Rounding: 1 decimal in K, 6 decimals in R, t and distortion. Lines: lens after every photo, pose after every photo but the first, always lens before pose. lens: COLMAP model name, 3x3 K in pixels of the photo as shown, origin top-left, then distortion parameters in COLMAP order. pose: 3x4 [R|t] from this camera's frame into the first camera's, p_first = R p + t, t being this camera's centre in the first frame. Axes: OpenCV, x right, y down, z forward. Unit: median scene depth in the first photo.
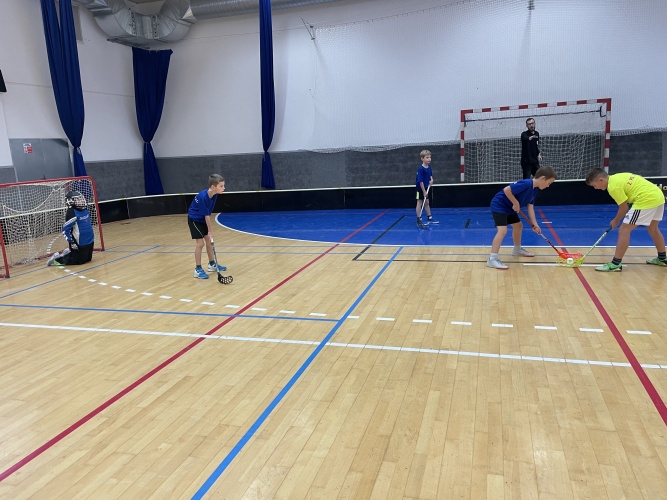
lens RADIAL K [[506.1, 0, 330.2], [0, 506.1, 239.6], [0, 0, 1]] dist [0.097524, -0.129534]
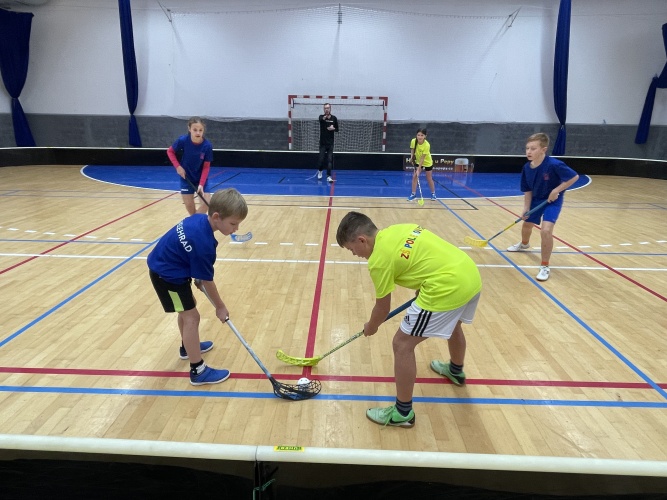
lens RADIAL K [[395.0, 0, 336.0], [0, 395.0, 249.3], [0, 0, 1]] dist [-0.000708, -0.001492]
pose [[0.956183, -0.018452, 0.292186, 0.169858], [-0.021563, 0.990863, 0.133137, 0.017077], [-0.291973, -0.133604, 0.947049, -0.173669]]
